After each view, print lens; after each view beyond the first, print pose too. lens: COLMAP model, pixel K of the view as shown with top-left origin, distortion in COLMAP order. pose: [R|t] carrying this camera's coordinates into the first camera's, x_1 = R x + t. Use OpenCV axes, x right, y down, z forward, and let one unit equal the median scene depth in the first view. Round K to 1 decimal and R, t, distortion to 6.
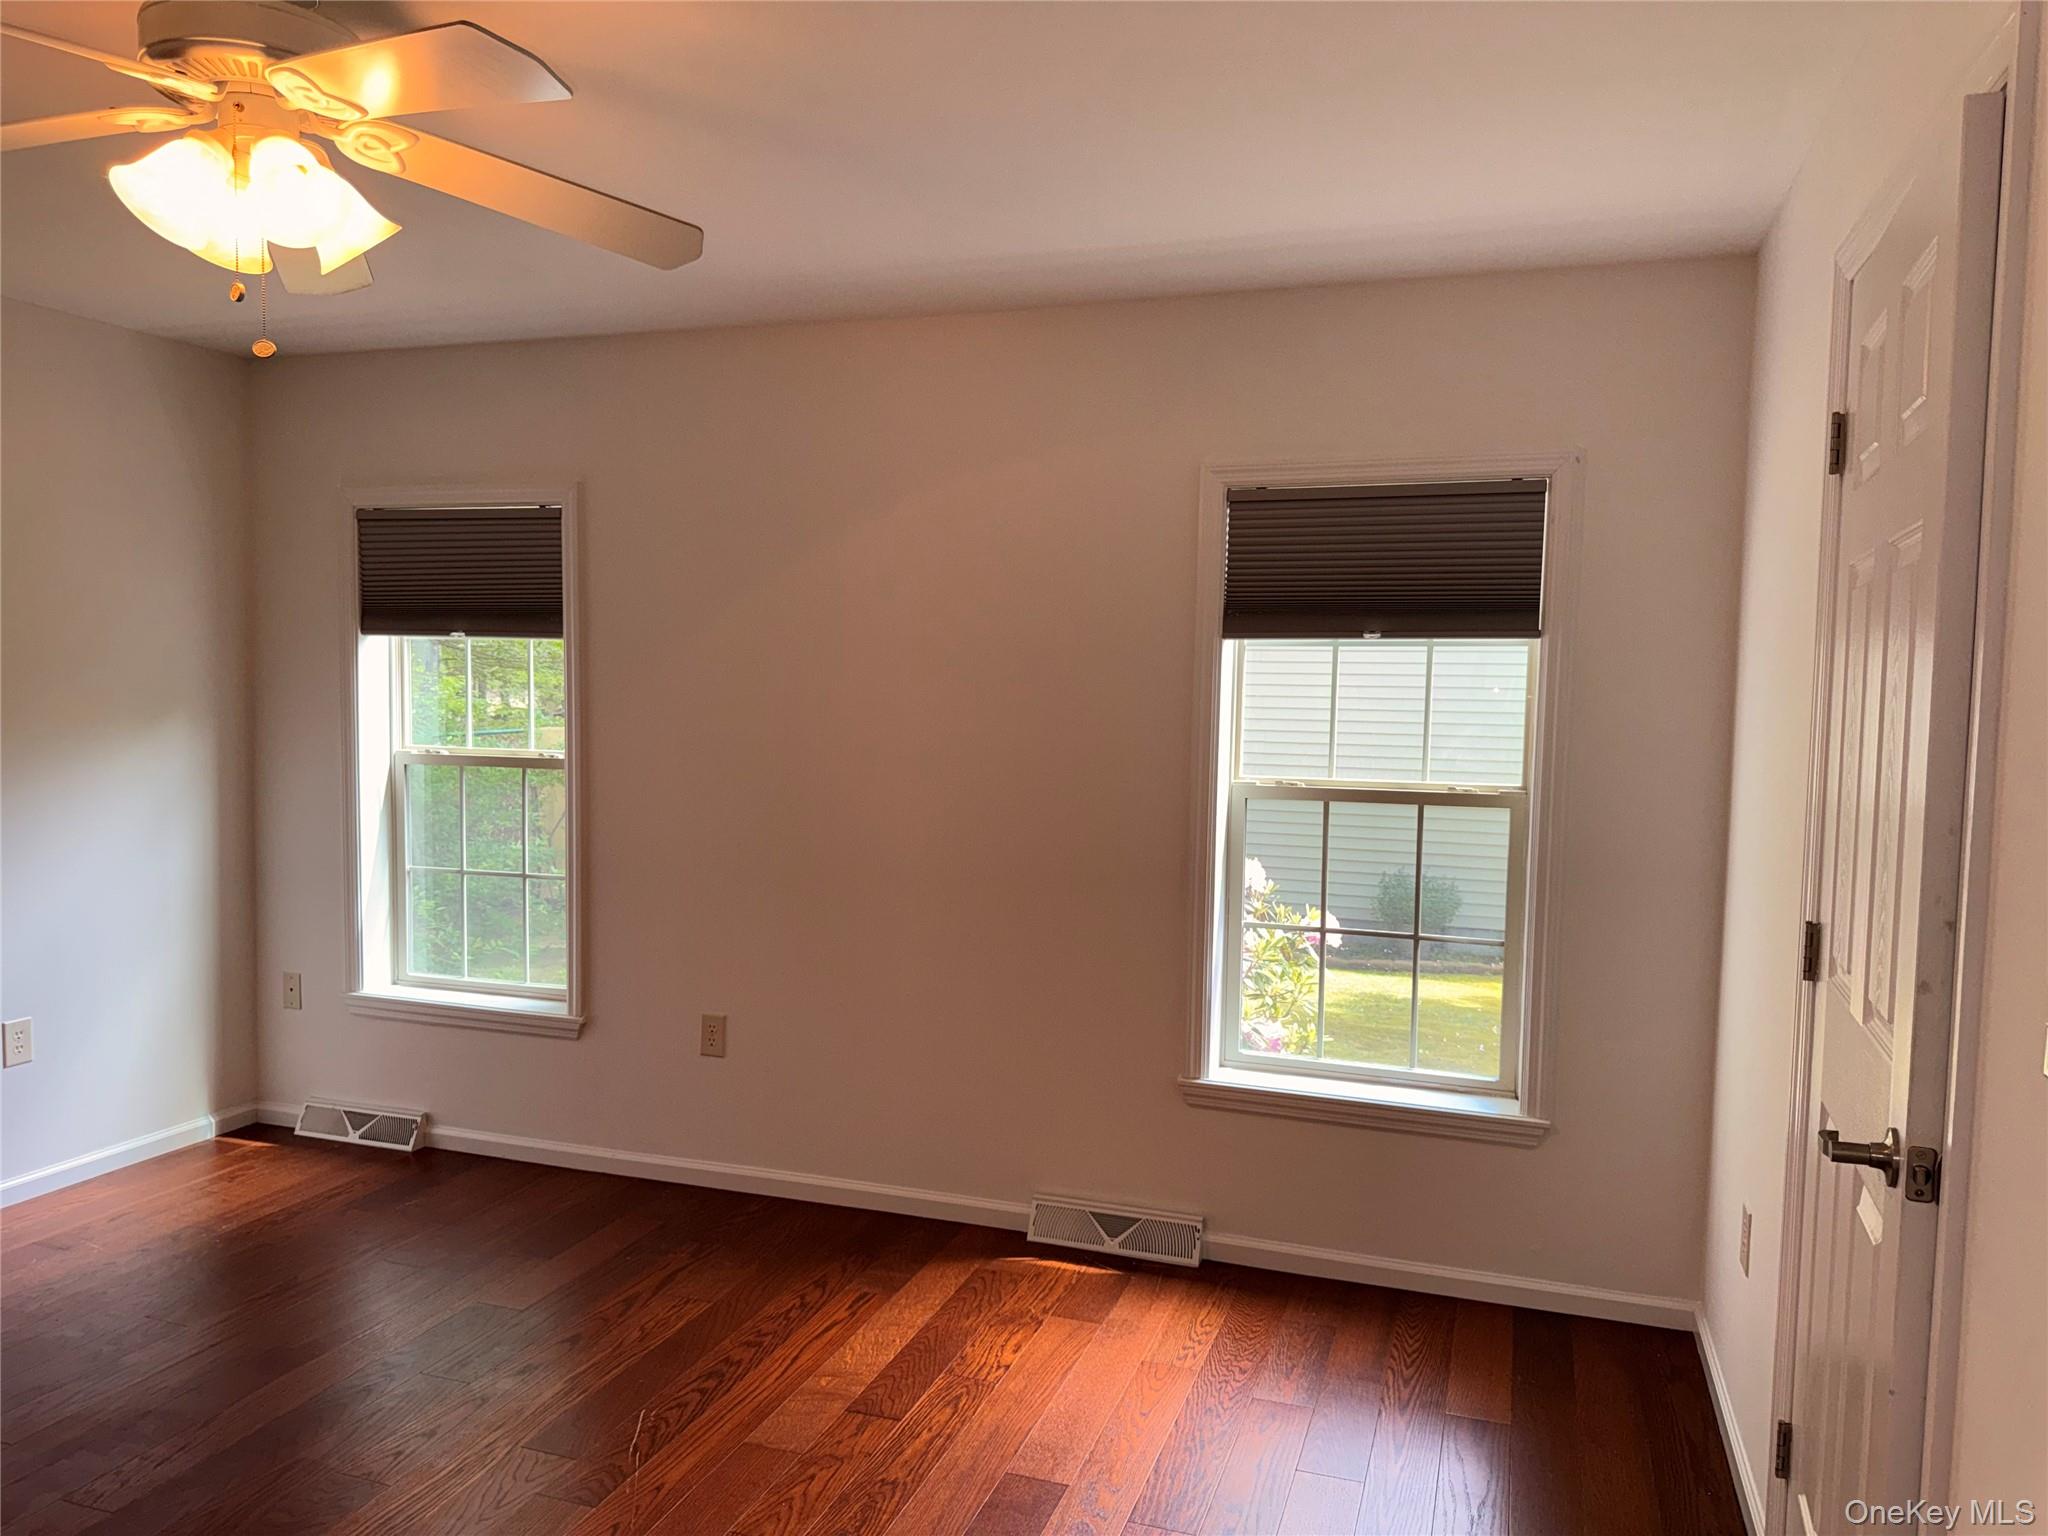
lens RADIAL K [[1423.7, 0, 1064.4], [0, 1423.7, 771.7], [0, 0, 1]] dist [0.066805, -0.051452]
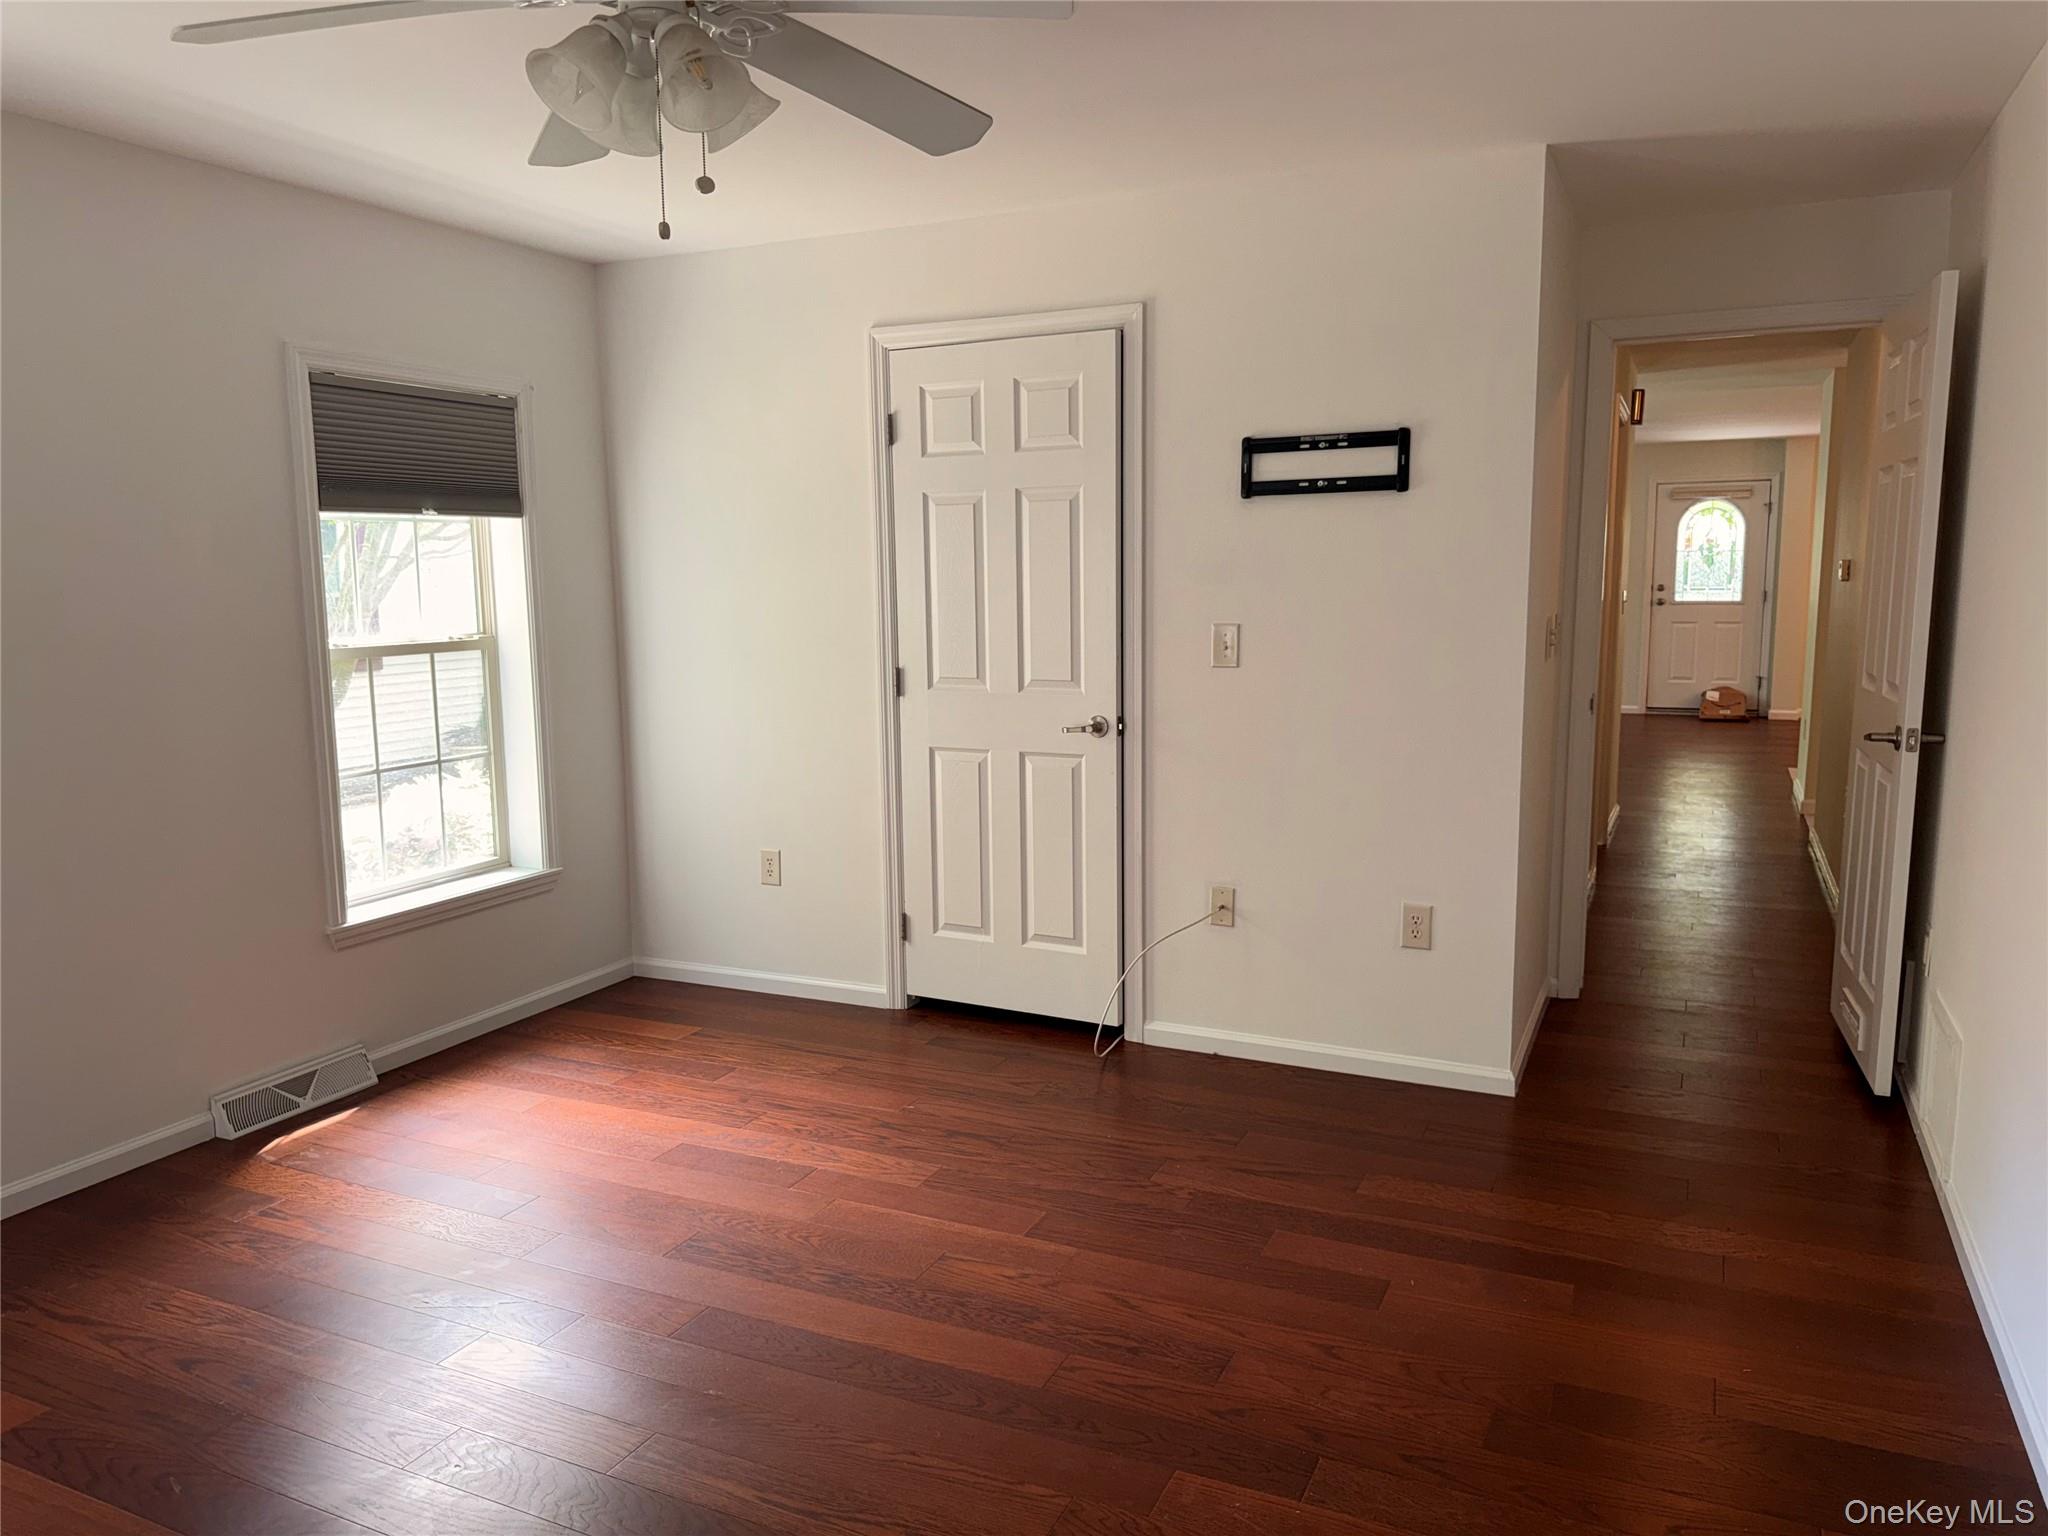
lens RADIAL K [[1423.7, 0, 1064.4], [0, 1423.7, 771.7], [0, 0, 1]] dist [0.066805, -0.051452]
pose [[0.122957, -0.165838, 0.978458, -1.878736], [0.073336, 0.984762, 0.157690, -0.064573], [-0.989699, 0.052367, 0.133245, 0.646925]]
